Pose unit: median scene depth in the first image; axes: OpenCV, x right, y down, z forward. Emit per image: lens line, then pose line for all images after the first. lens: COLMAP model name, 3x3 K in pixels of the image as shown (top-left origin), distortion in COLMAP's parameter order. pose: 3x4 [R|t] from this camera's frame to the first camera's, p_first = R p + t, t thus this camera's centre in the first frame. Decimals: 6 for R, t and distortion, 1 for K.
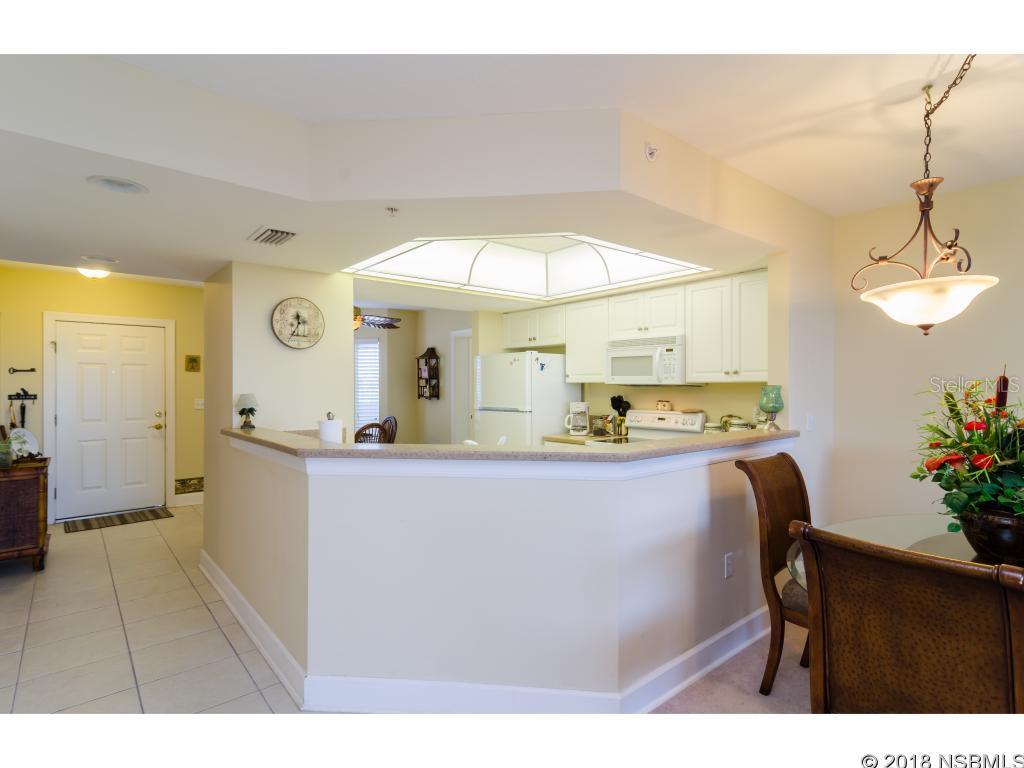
lens RADIAL K [[544.6, 0, 543.6], [0, 544.6, 385.0], [0, 0, 1]] dist [0.005940, 0.003322]
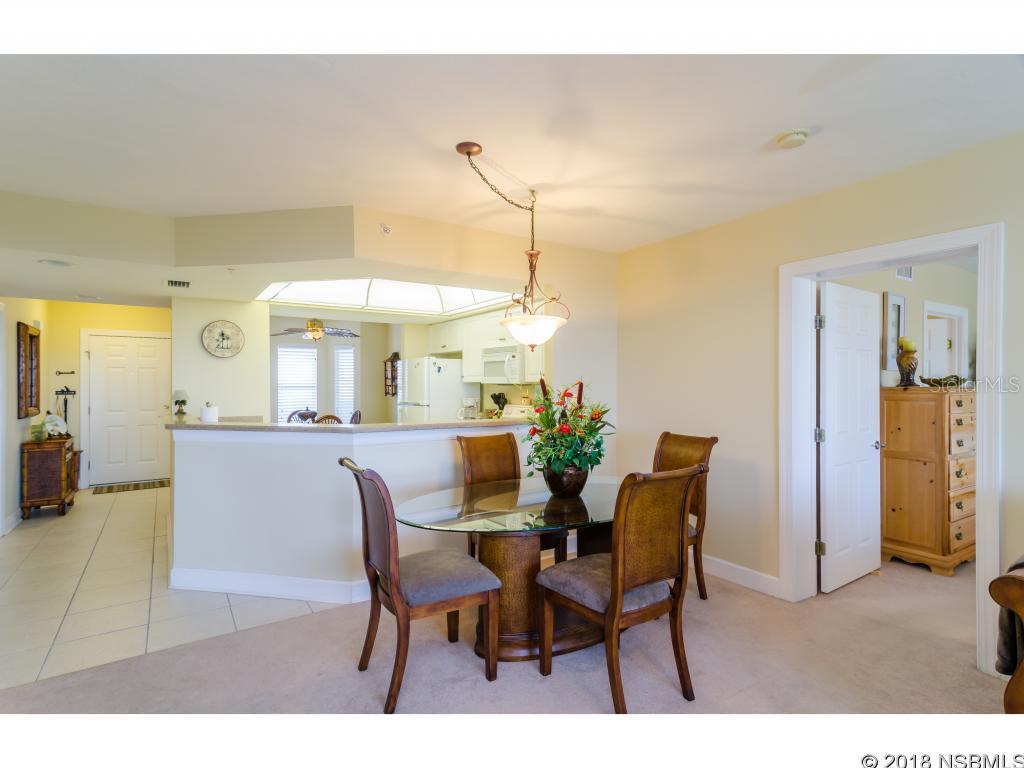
lens RADIAL K [[548.1, 0, 567.5], [0, 548.1, 382.3], [0, 0, 1]] dist [-0.019045, 0.003884]
pose [[0.996656, 0.000733, -0.081707, 0.380317], [-0.001035, 0.999993, -0.003655, 0.000292], [0.081704, 0.003728, 0.996650, -0.215466]]
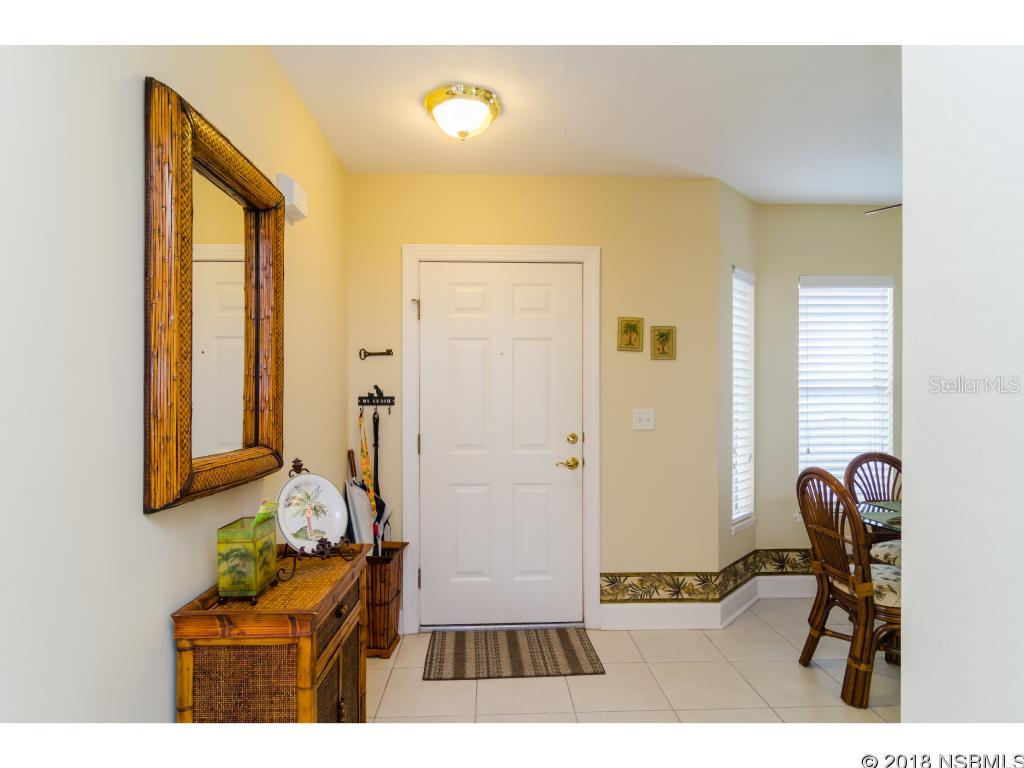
lens RADIAL K [[581.8, 0, 506.9], [0, 581.8, 391.1], [0, 0, 1]] dist [-0.015423, -0.000715]
pose [[0.763030, -0.000910, -0.646363, -0.463969], [-0.000399, 0.999998, -0.001880, 0.013185], [0.646363, 0.001692, 0.763028, 0.634464]]
